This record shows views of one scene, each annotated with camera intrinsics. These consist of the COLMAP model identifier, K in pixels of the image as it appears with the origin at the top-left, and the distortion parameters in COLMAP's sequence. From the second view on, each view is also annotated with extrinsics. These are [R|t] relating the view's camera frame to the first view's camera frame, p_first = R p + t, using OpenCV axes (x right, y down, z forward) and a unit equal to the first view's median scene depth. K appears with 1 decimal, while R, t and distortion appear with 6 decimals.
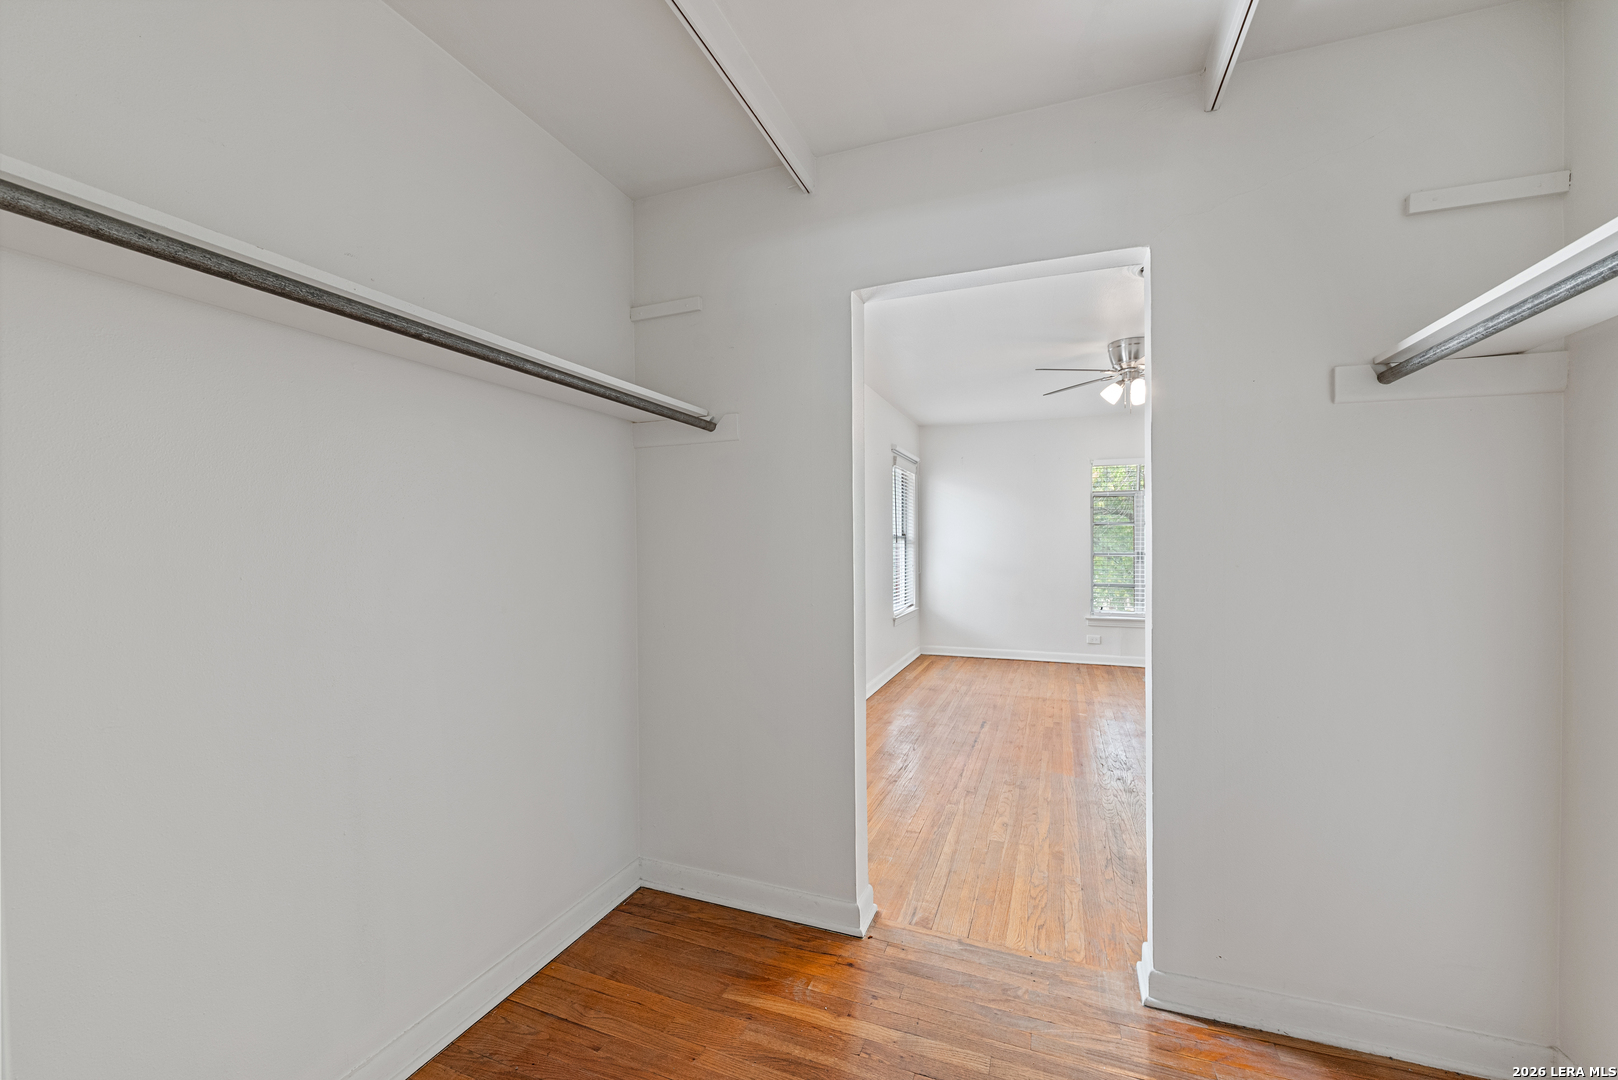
lens RADIAL K [[661.0, 0, 810.1], [0, 661.0, 541.7], [0, 0, 1]] dist [-0.011444, -0.000705]
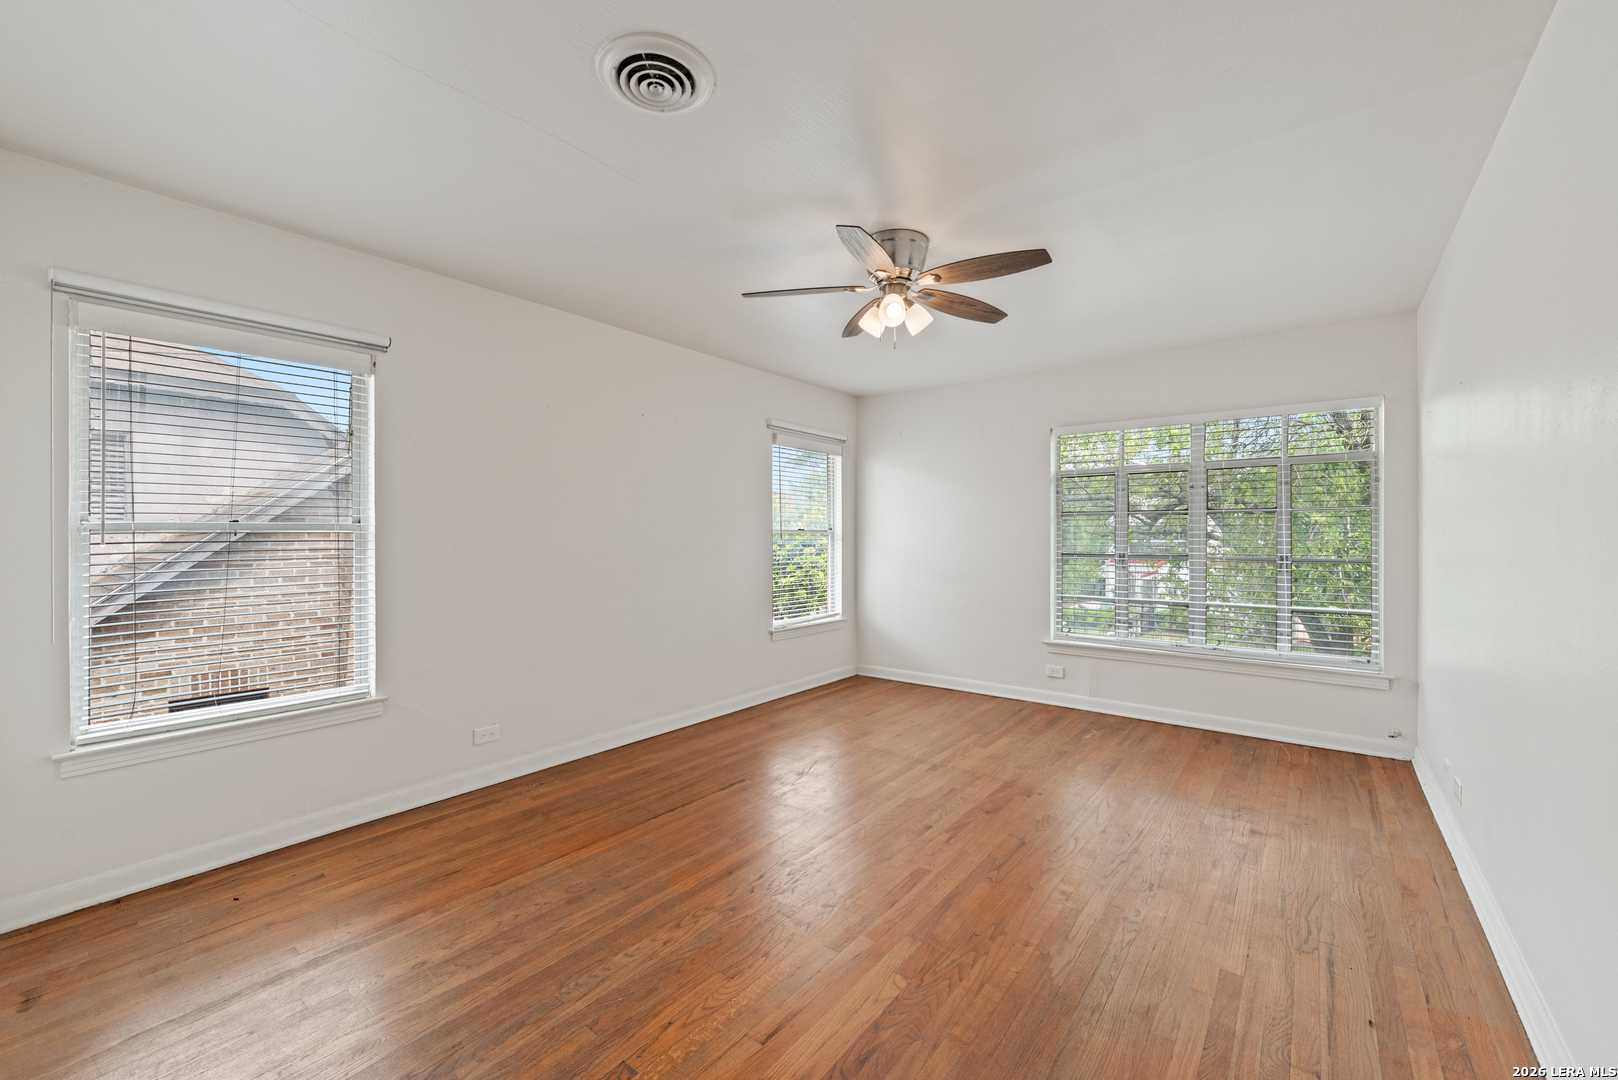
lens RADIAL K [[661.0, 0, 806.7], [0, 661.0, 533.8], [0, 0, 1]] dist [-0.011444, -0.000705]
pose [[0.957700, 0.002030, -0.287763, 0.401818], [-0.004632, 0.999954, -0.008360, 0.002467], [0.287733, 0.009339, 0.957665, 0.230195]]
